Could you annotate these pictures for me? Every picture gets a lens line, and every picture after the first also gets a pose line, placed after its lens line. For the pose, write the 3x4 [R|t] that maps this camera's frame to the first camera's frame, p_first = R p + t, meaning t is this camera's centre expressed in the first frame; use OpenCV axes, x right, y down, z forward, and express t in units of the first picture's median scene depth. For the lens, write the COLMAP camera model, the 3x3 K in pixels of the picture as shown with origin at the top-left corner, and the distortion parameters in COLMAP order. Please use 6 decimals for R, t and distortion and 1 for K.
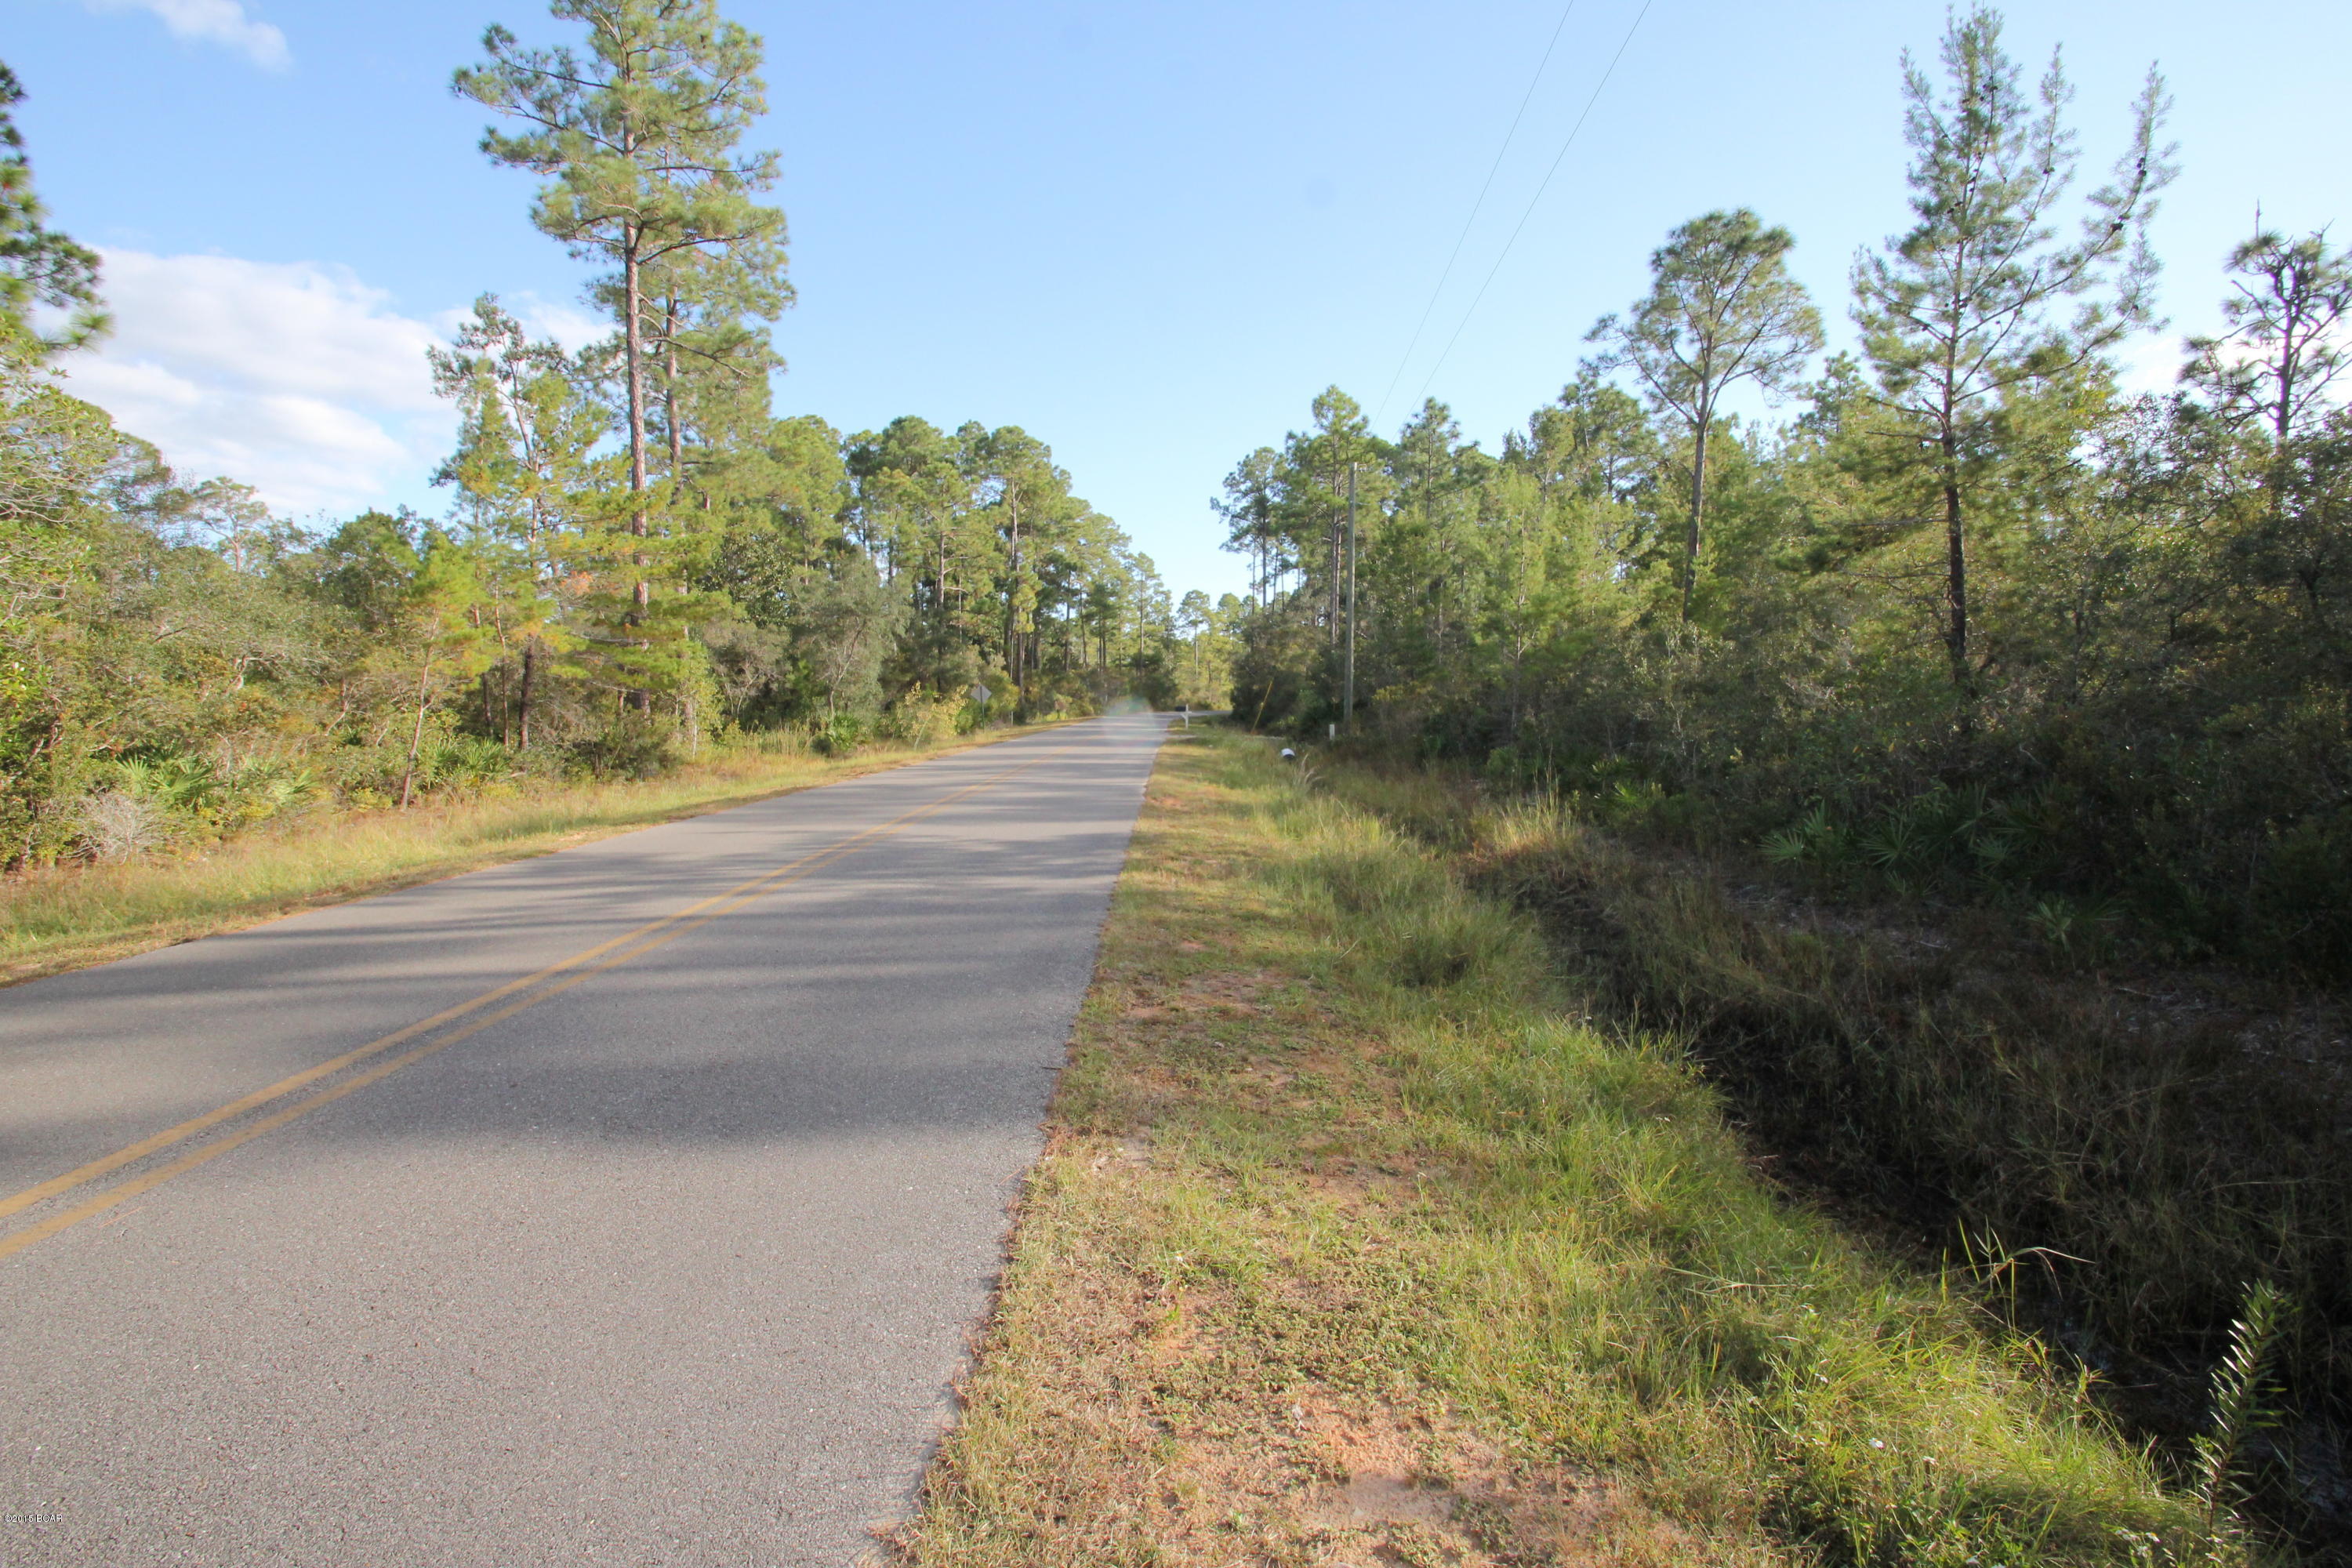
lens RADIAL K [[1065.8, 0, 1179.6], [0, 1065.8, 773.6], [0, 0, 1]] dist [-0.029954, -0.000252]
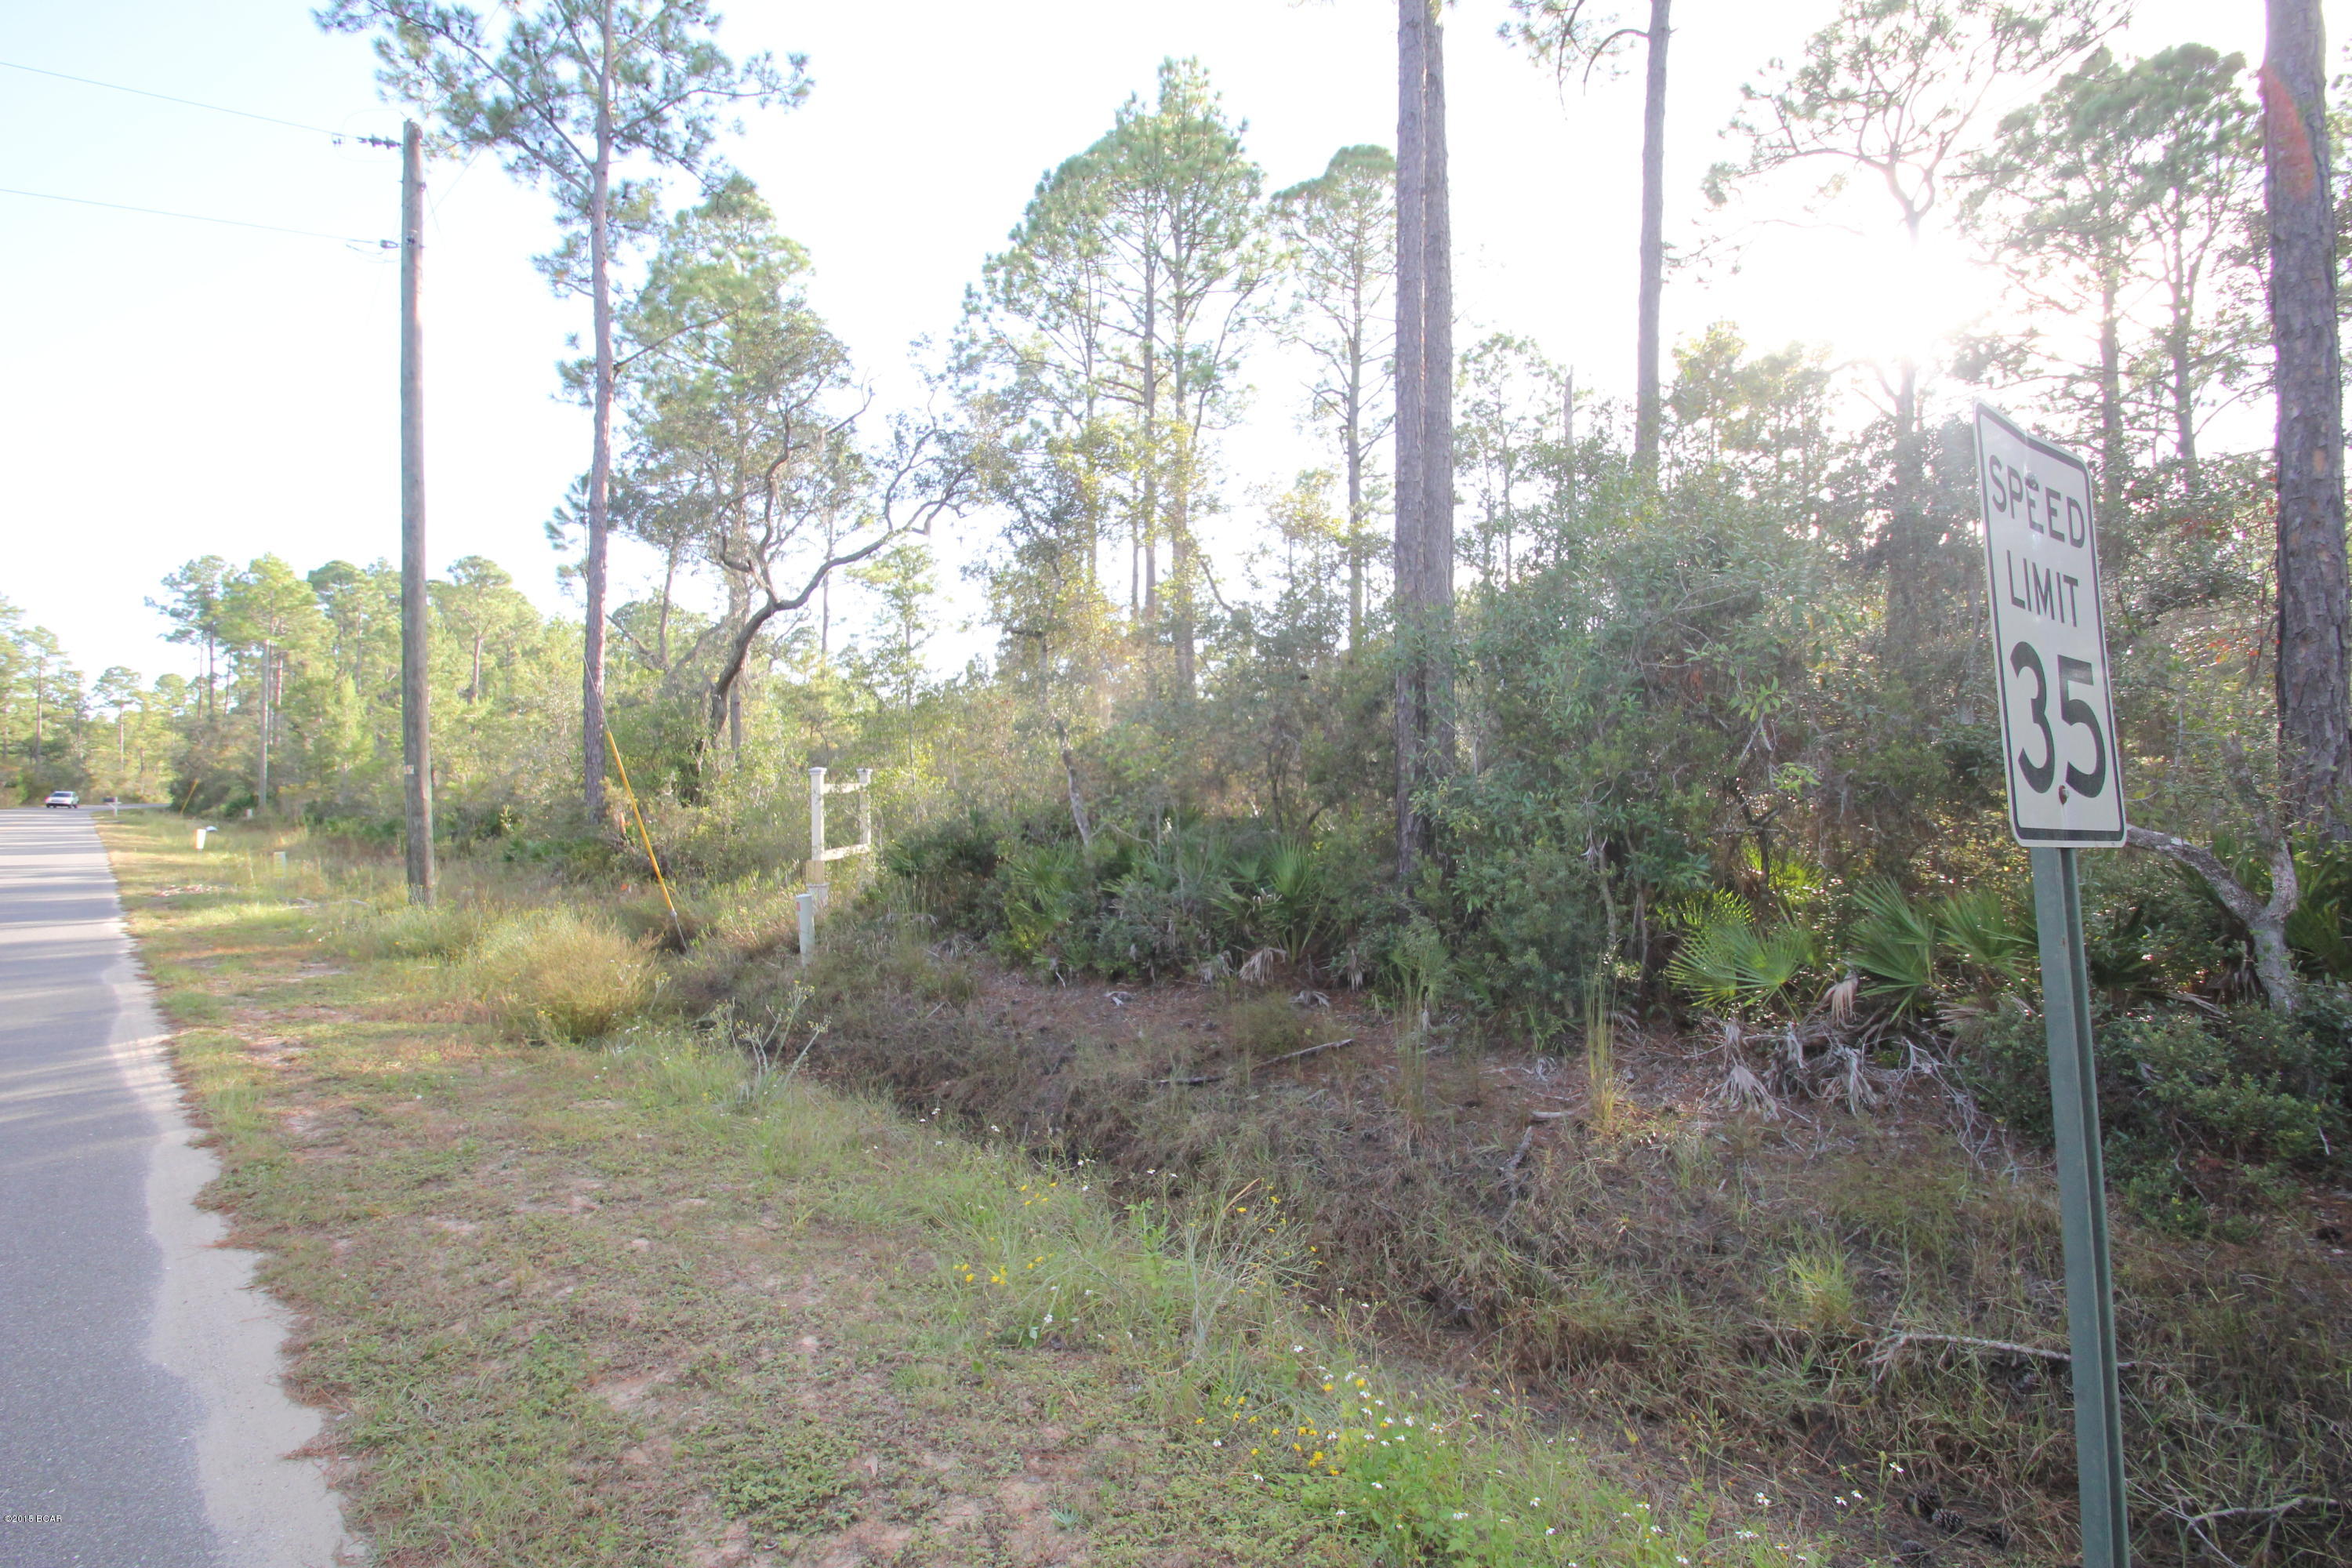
lens RADIAL K [[1065.8, 0, 1179.6], [0, 1065.8, 773.6], [0, 0, 1]] dist [-0.029954, -0.000252]
pose [[0.685135, 0.004325, 0.728403, -0.008064], [0.055856, 0.996726, -0.058456, 0.018216], [-0.726271, 0.080736, 0.682651, -0.279689]]
